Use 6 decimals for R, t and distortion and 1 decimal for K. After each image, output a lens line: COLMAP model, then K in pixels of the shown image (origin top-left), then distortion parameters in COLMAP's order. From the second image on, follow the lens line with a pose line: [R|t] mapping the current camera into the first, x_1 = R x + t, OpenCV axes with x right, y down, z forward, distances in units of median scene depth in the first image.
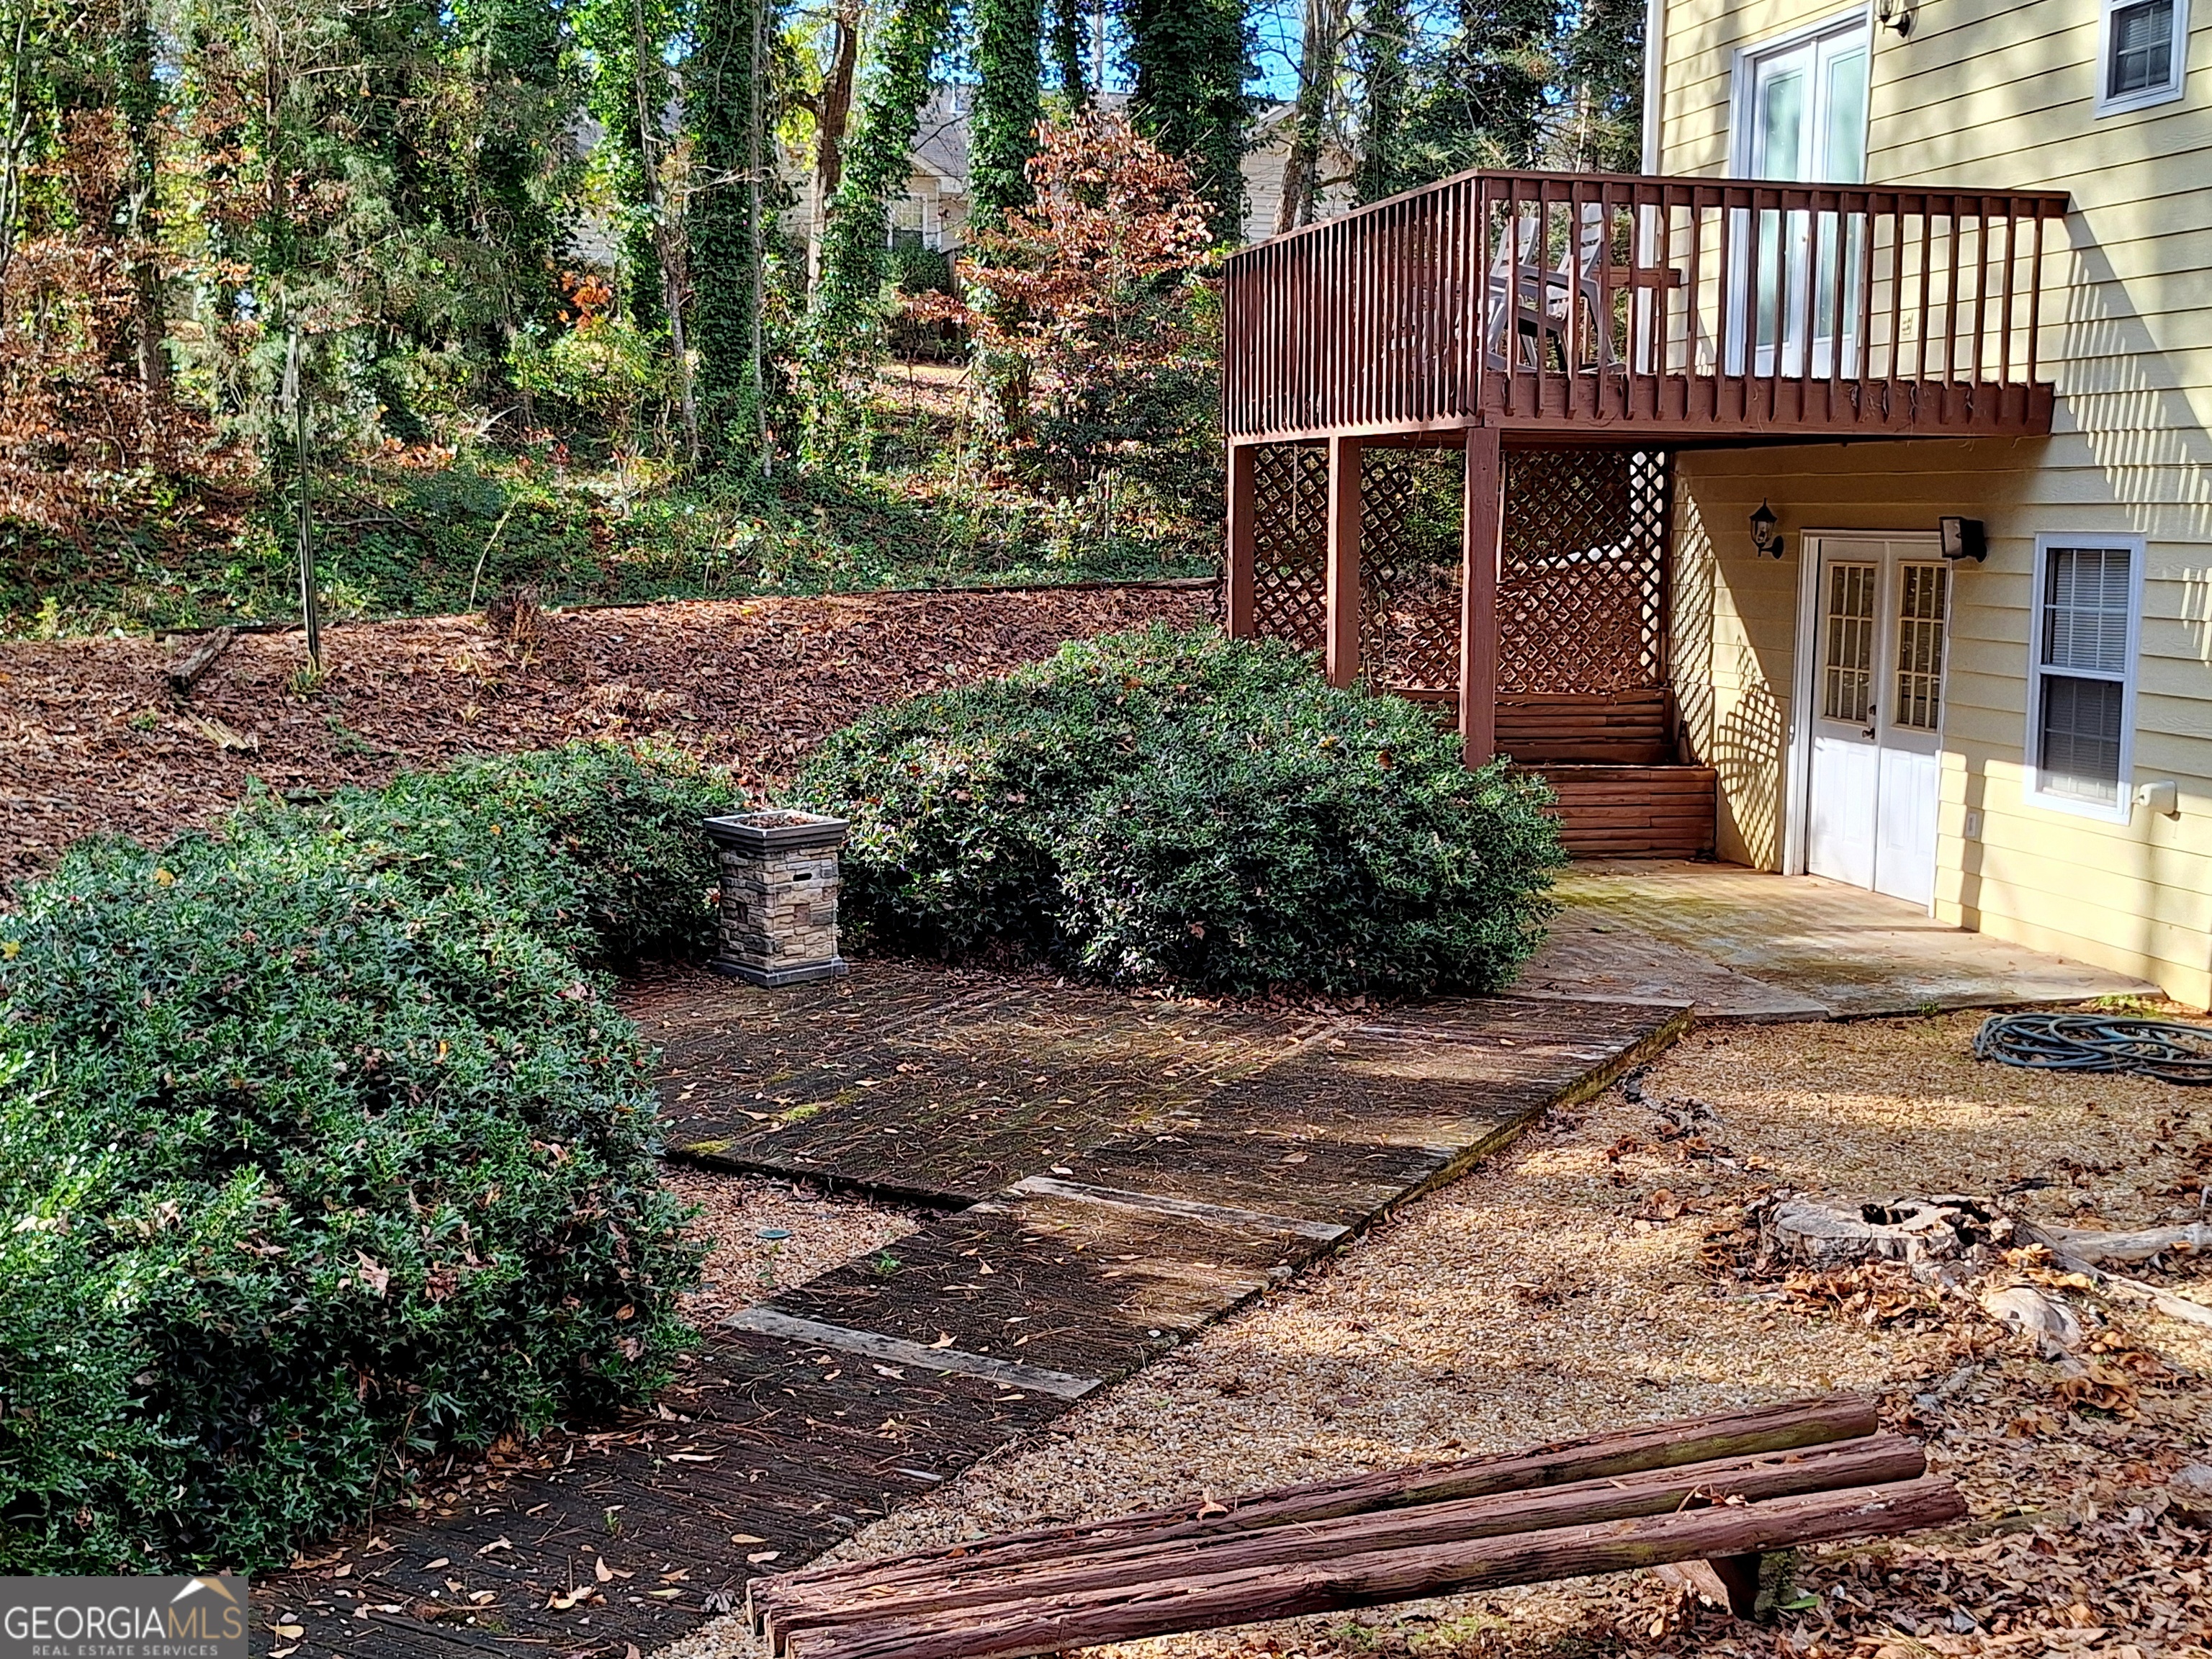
lens RADIAL K [[2610.4, 0, 1110.5], [0, 2610.4, 834.2], [0, 0, 1]] dist [0.146815, -0.264831]
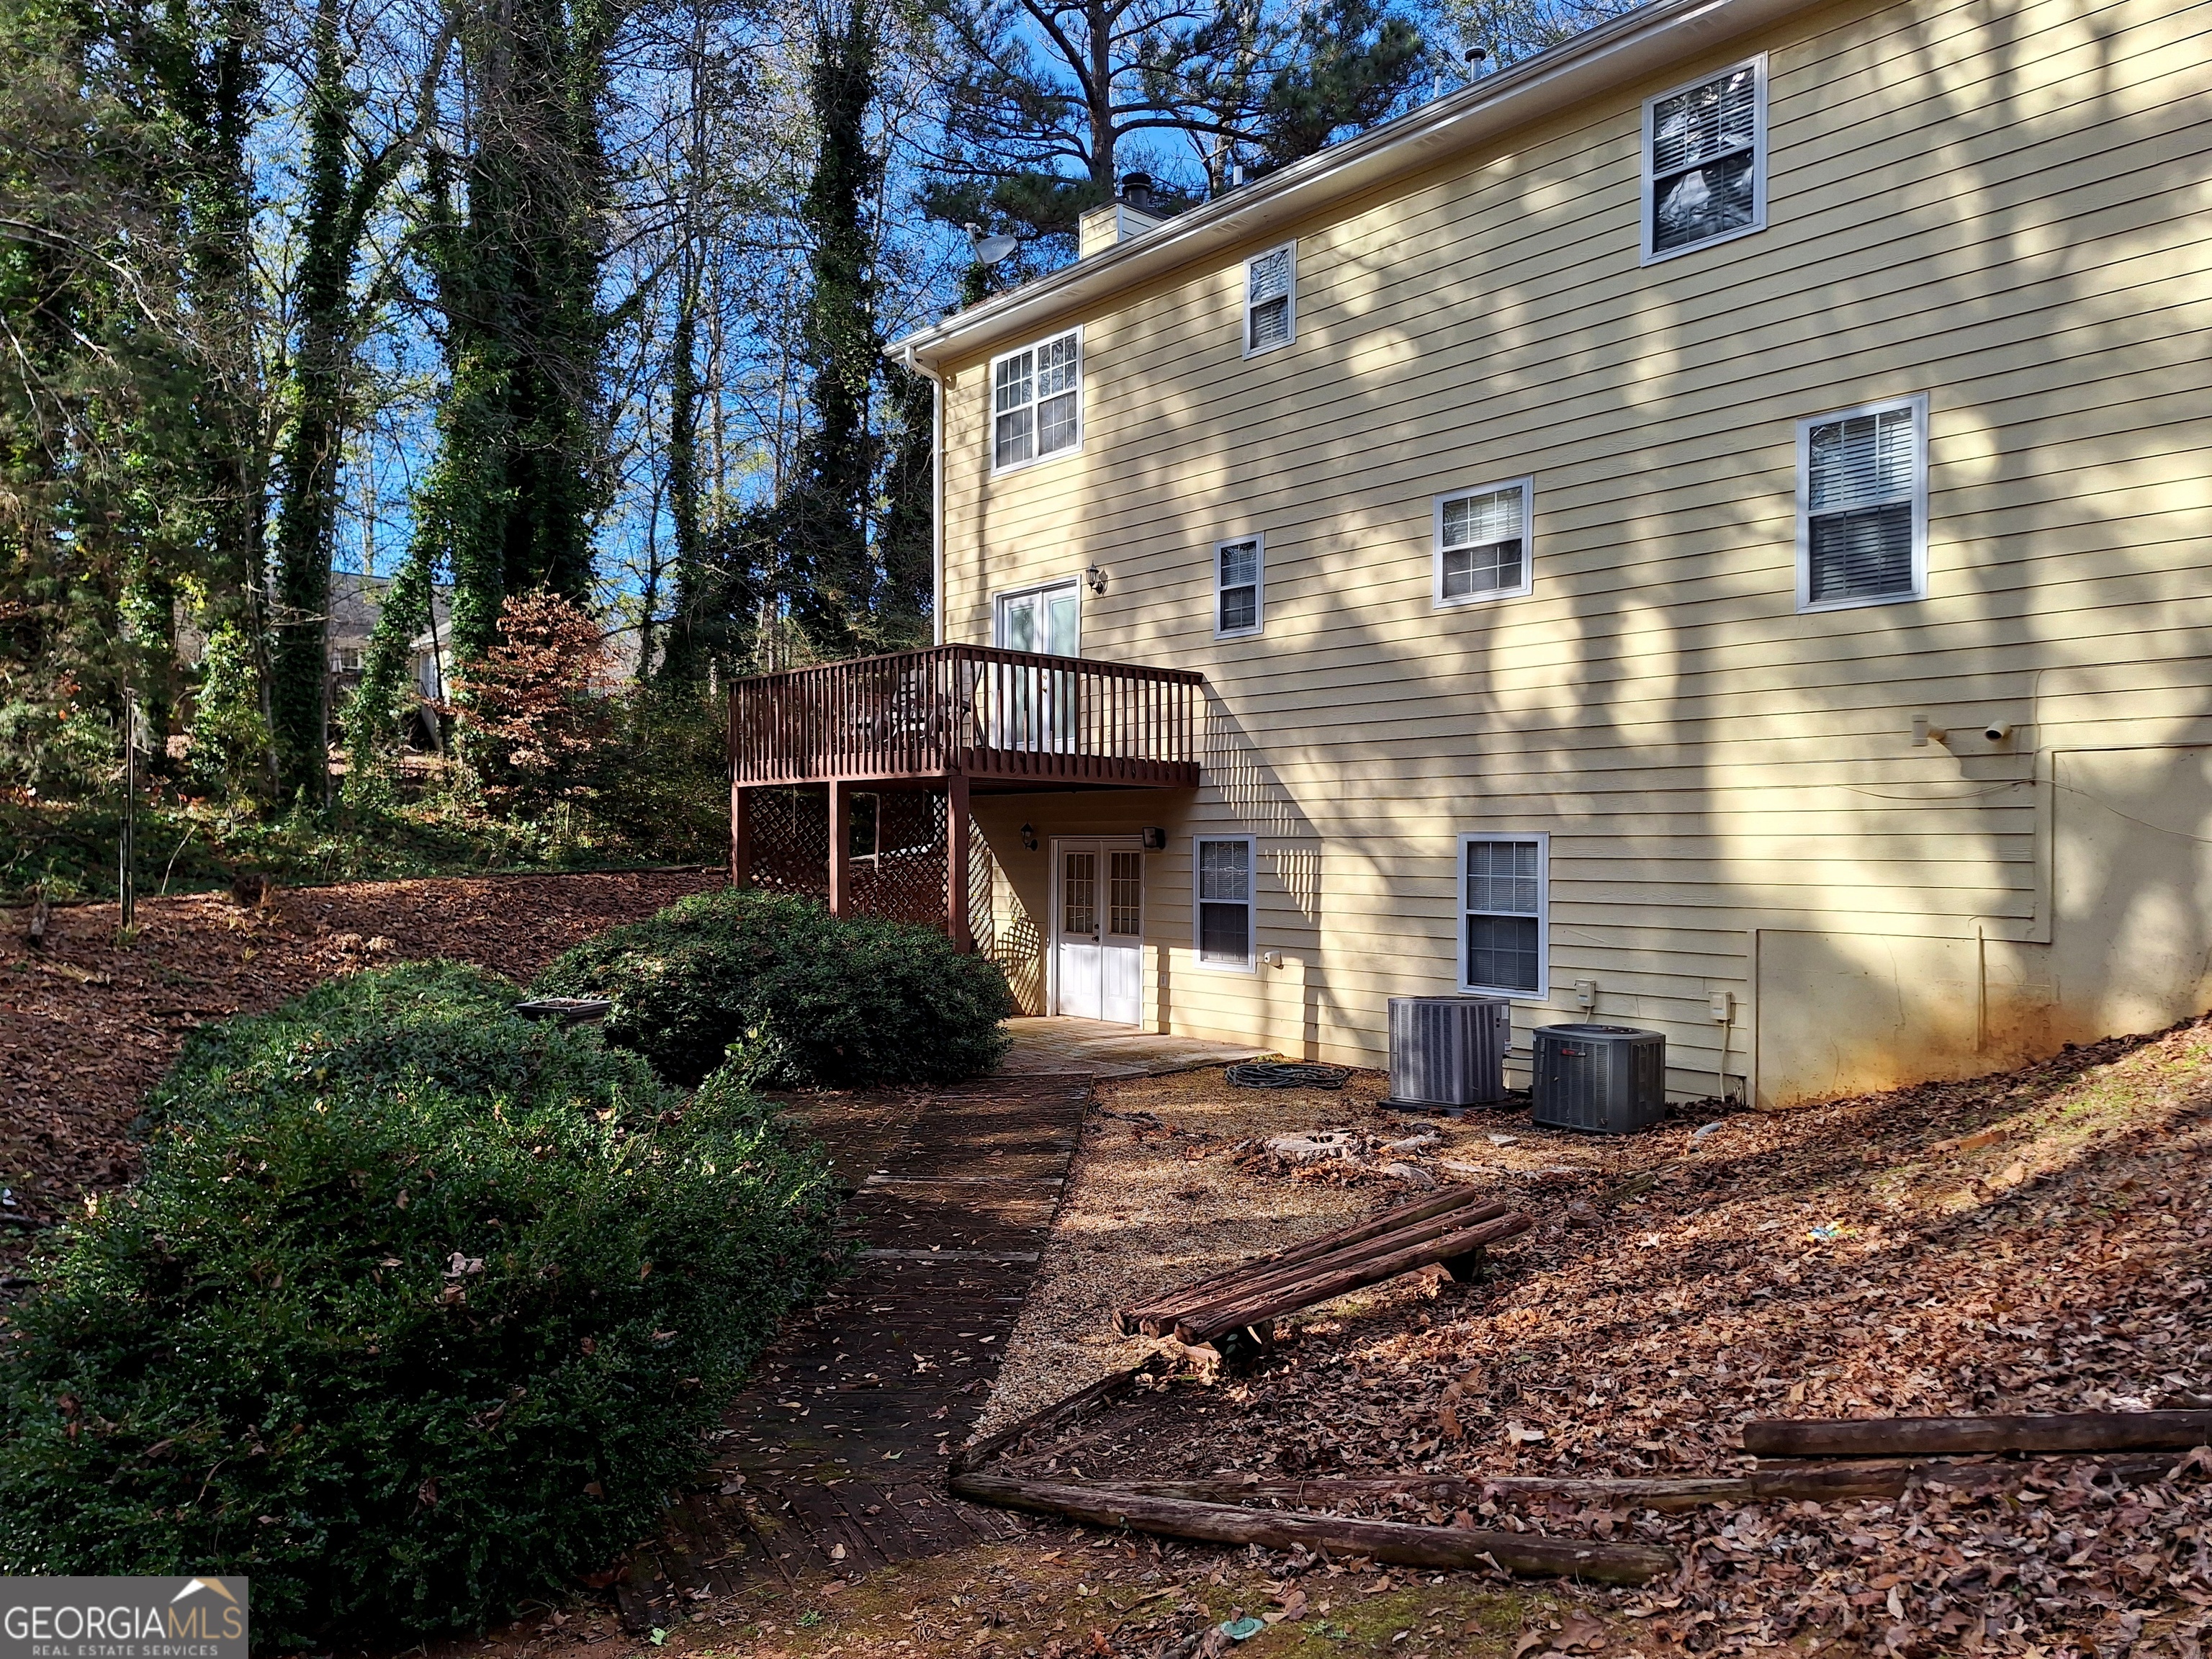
lens RADIAL K [[1541.3, 0, 1143.0], [0, 1541.3, 834.4], [0, 0, 1]] dist [0.093326, -0.114987]
pose [[0.890043, 0.001160, 0.455874, -0.222357], [0.057628, 0.991688, -0.115036, 0.020325], [-0.452219, 0.128658, 0.882579, -0.033482]]
